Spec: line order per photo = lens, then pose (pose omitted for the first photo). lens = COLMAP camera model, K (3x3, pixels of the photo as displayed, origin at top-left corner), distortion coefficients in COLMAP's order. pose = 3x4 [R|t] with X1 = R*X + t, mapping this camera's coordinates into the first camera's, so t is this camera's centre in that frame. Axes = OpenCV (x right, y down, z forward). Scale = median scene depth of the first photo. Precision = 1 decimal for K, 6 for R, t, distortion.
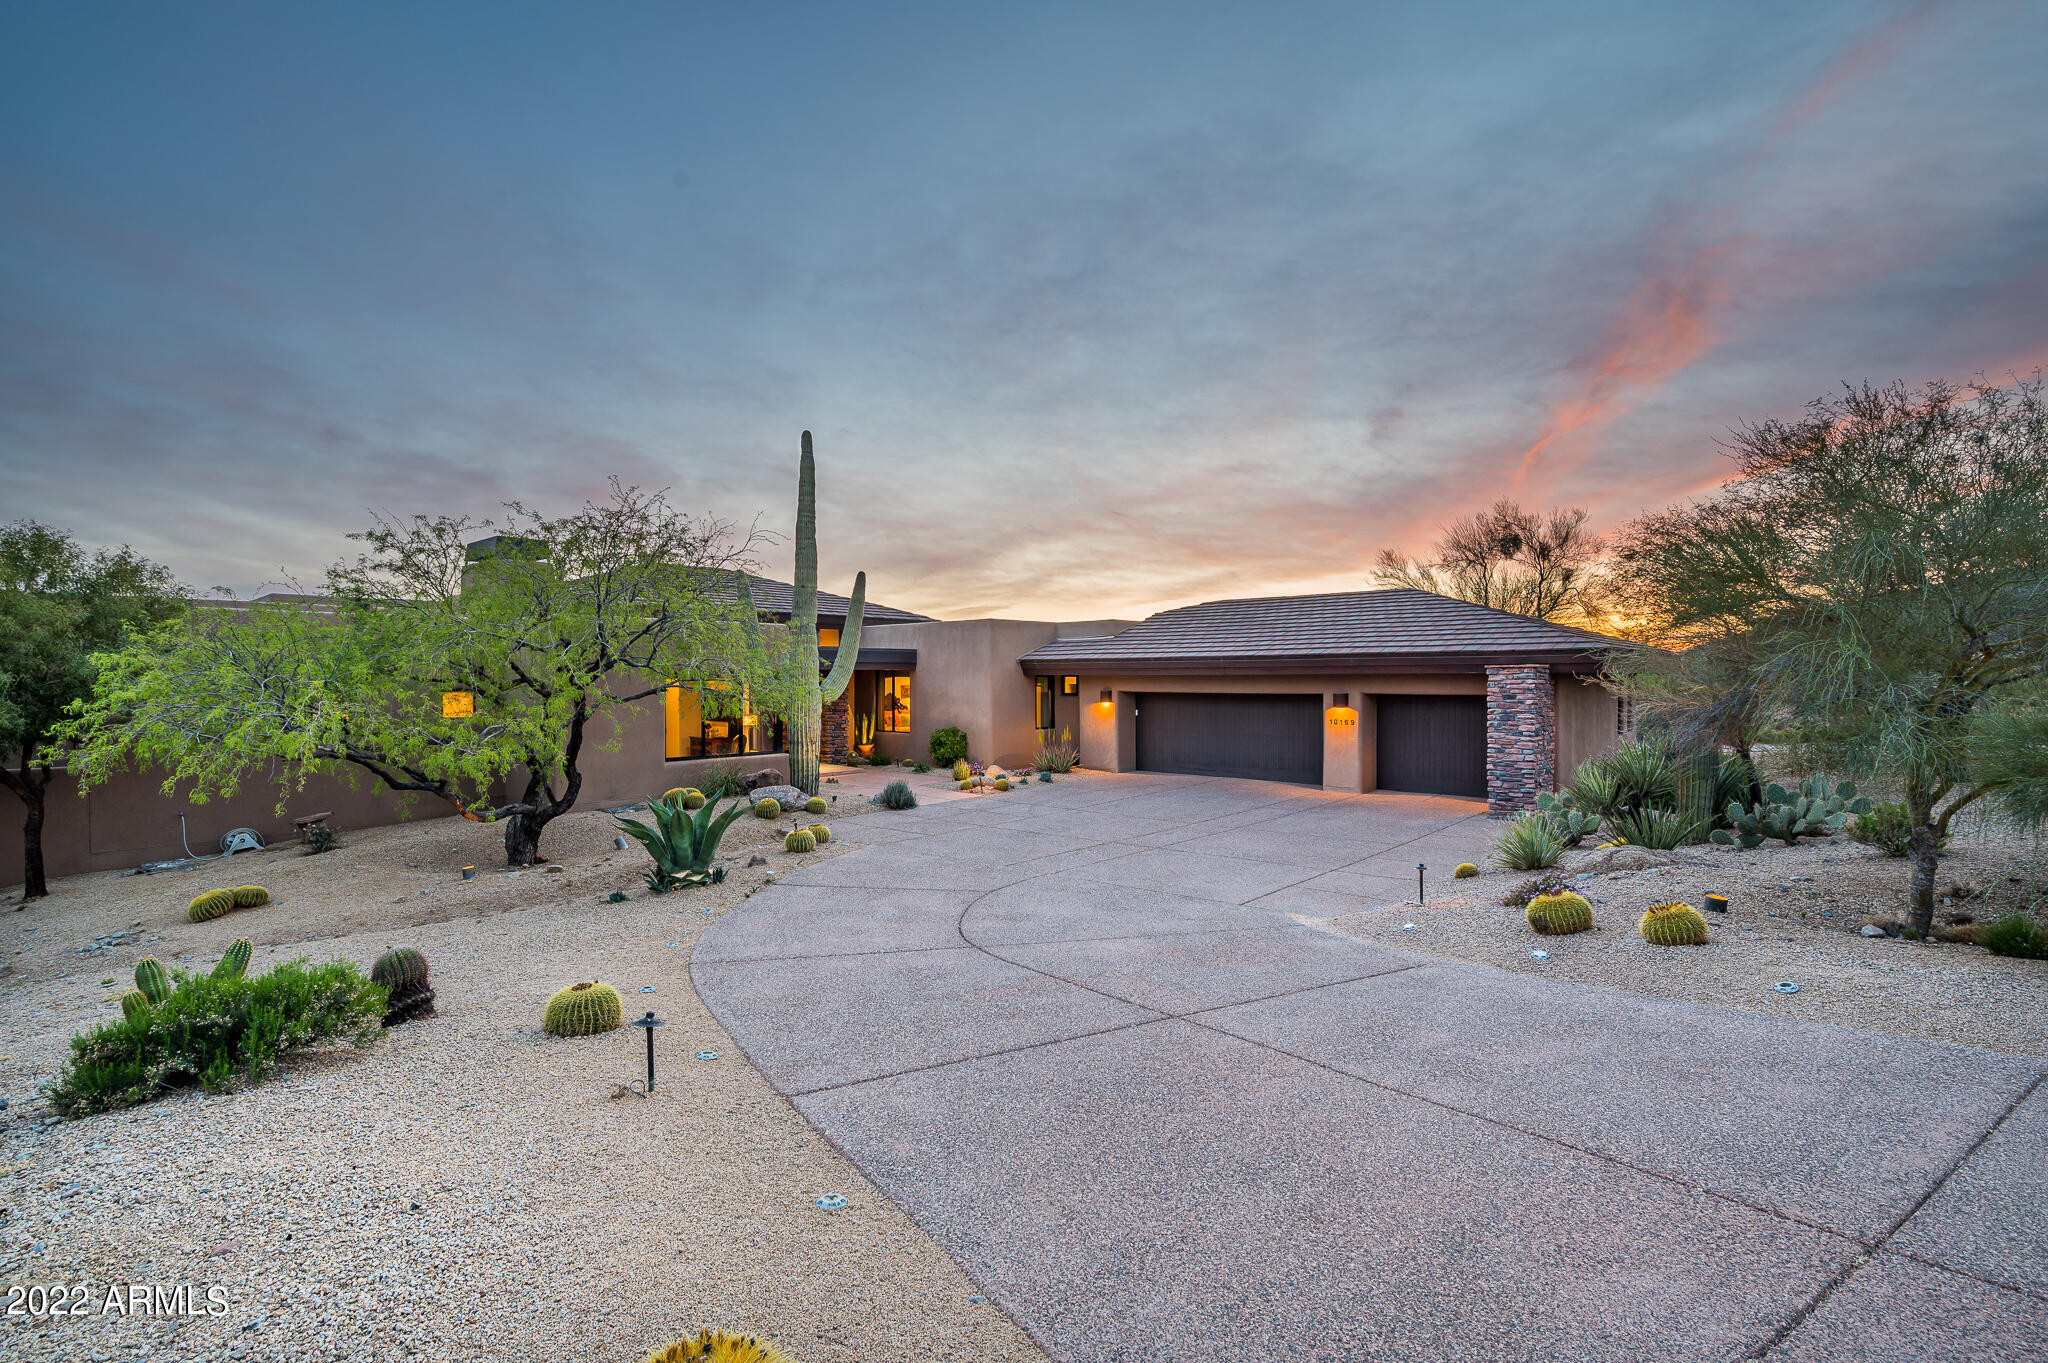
lens RADIAL K [[898.4, 0, 987.4], [0, 898.4, 693.3], [0, 0, 1]] dist [0.000167, 0.000308]
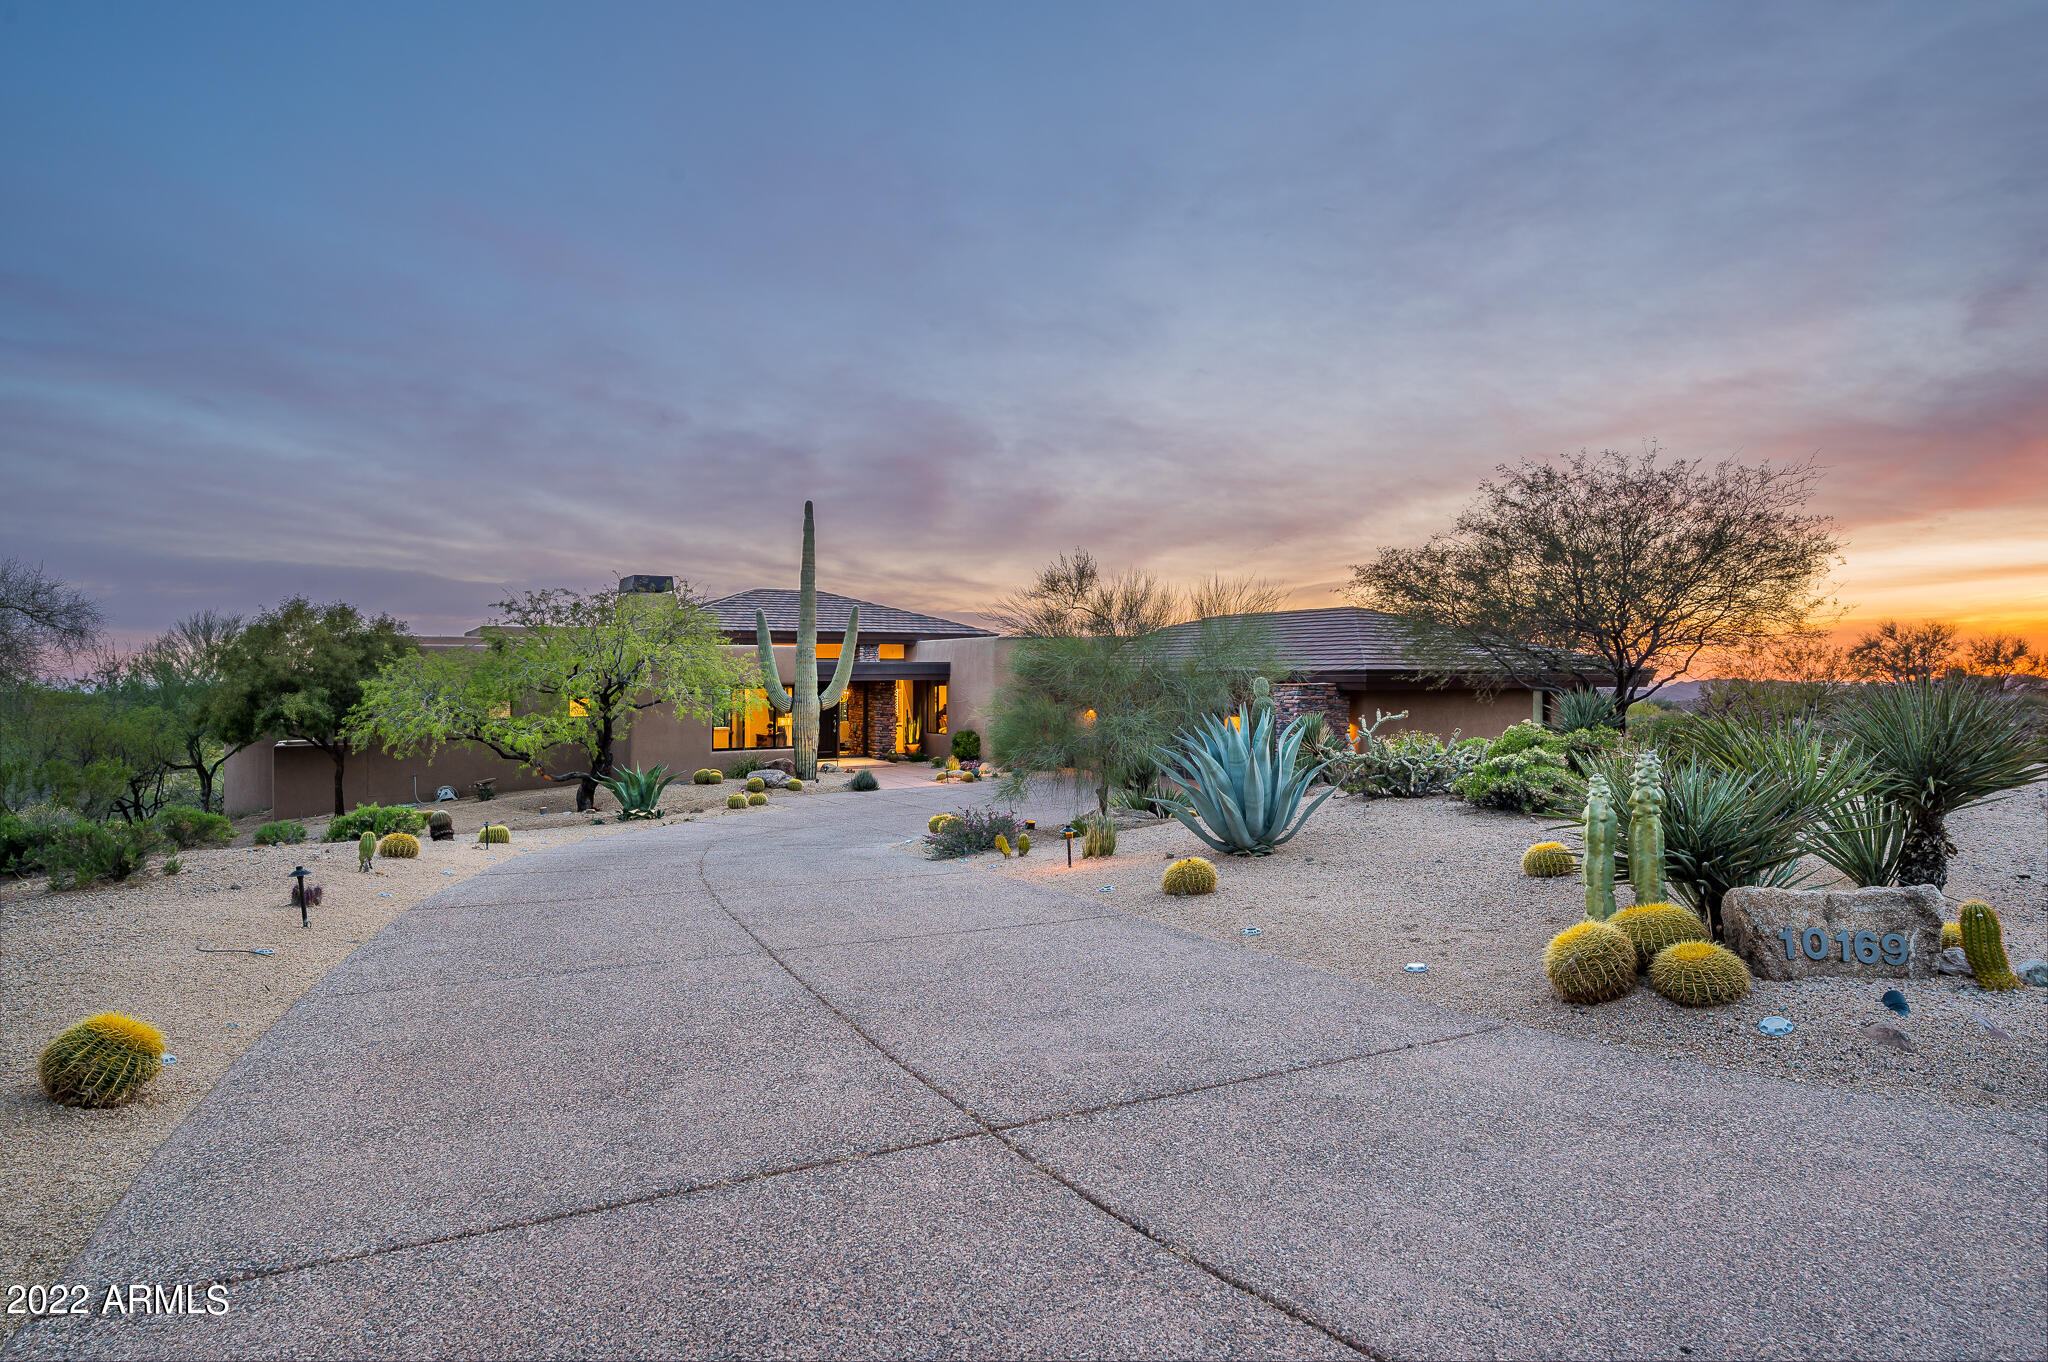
lens RADIAL K [[1117.7, 0, 1025.1], [0, 1117.7, 684.7], [0, 0, 1]] dist [-0.008117, -0.000614]
pose [[0.957544, 0.002968, -0.288271, 0.689174], [-0.005174, 0.999963, -0.006893, -0.017714], [0.288240, 0.008092, 0.957524, -0.566790]]
